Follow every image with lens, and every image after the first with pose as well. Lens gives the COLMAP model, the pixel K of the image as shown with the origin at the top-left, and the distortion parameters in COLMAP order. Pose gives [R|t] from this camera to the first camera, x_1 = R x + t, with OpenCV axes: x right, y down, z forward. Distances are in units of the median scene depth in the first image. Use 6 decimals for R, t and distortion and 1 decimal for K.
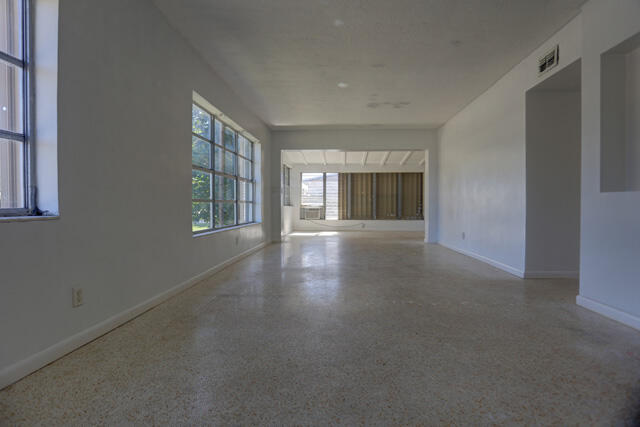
lens RADIAL K [[311.1, 0, 320.8], [0, 311.1, 207.1], [0, 0, 1]] dist [-0.079331, 0.032718]
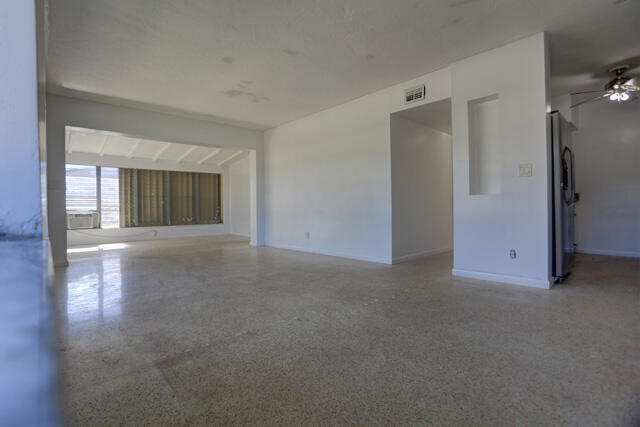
lens RADIAL K [[311.1, 0, 320.8], [0, 311.1, 207.1], [0, 0, 1]] dist [-0.079331, 0.032718]
pose [[0.685701, -0.005843, 0.727860, -0.151097], [0.016063, 0.999846, -0.007107, 0.002191], [-0.727706, 0.016564, 0.685689, 0.116351]]
